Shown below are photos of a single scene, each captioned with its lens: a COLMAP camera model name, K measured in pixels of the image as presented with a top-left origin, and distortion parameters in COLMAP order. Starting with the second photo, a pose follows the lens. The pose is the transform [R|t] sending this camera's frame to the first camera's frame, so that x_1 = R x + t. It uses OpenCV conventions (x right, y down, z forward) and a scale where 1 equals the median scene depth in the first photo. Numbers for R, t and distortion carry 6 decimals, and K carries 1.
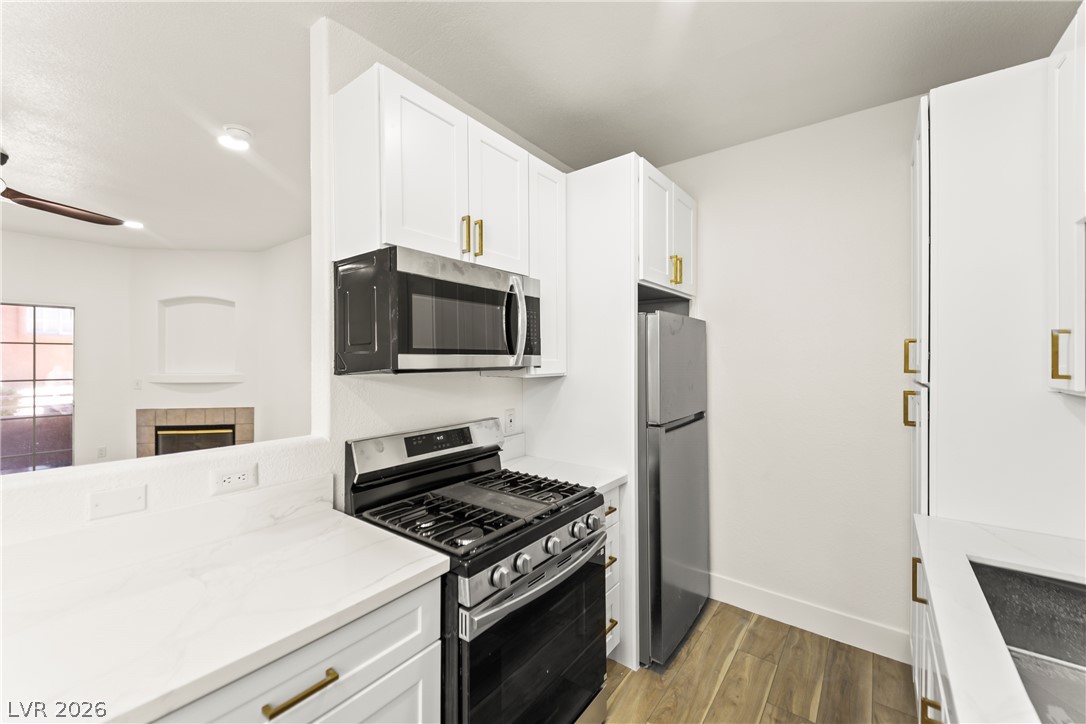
lens RADIAL K [[432.9, 0, 542.7], [0, 432.9, 357.5], [0, 0, 1]] dist [0.018326, -0.009965]
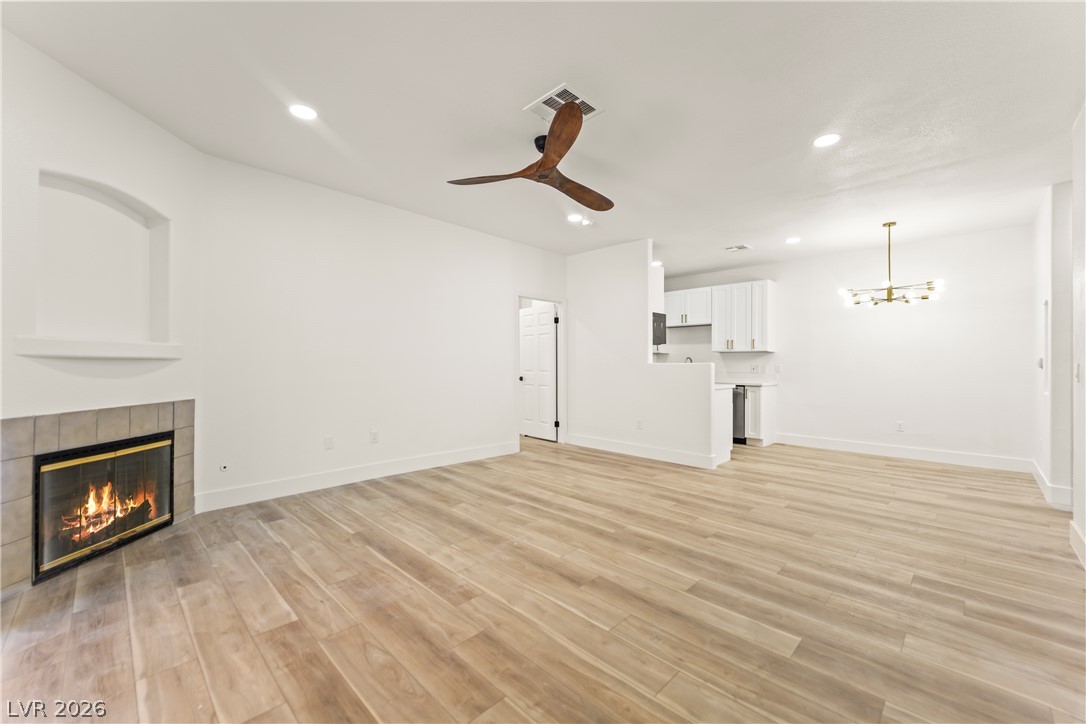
lens RADIAL K [[432.9, 0, 539.2], [0, 432.9, 361.8], [0, 0, 1]] dist [0.018326, -0.009965]
pose [[0.130786, 0.005833, 0.991393, -3.351715], [-0.009132, 0.999947, -0.004678, 0.165070], [-0.991369, -0.008442, 0.130833, 1.204309]]
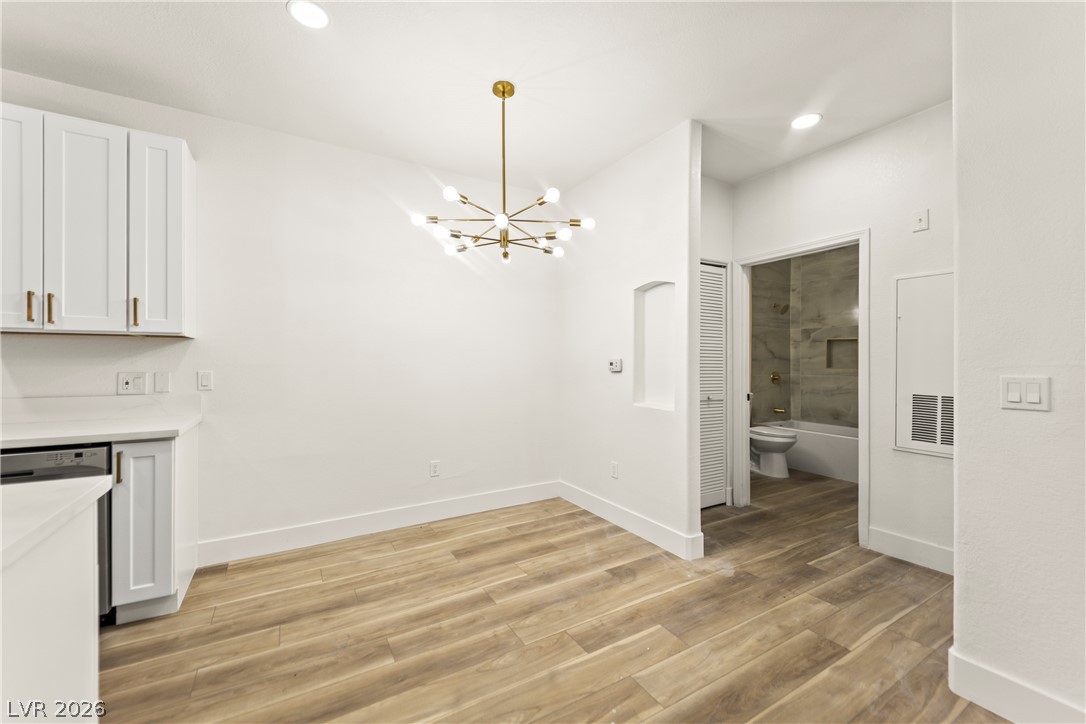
lens RADIAL K [[432.9, 0, 545.7], [0, 432.9, 361.5], [0, 0, 1]] dist [0.018326, -0.009965]
pose [[-0.928410, -0.003557, 0.371541, -1.197901], [-0.002784, 0.999993, 0.002616, 0.120250], [-0.371547, 0.001394, -0.928413, 0.659432]]
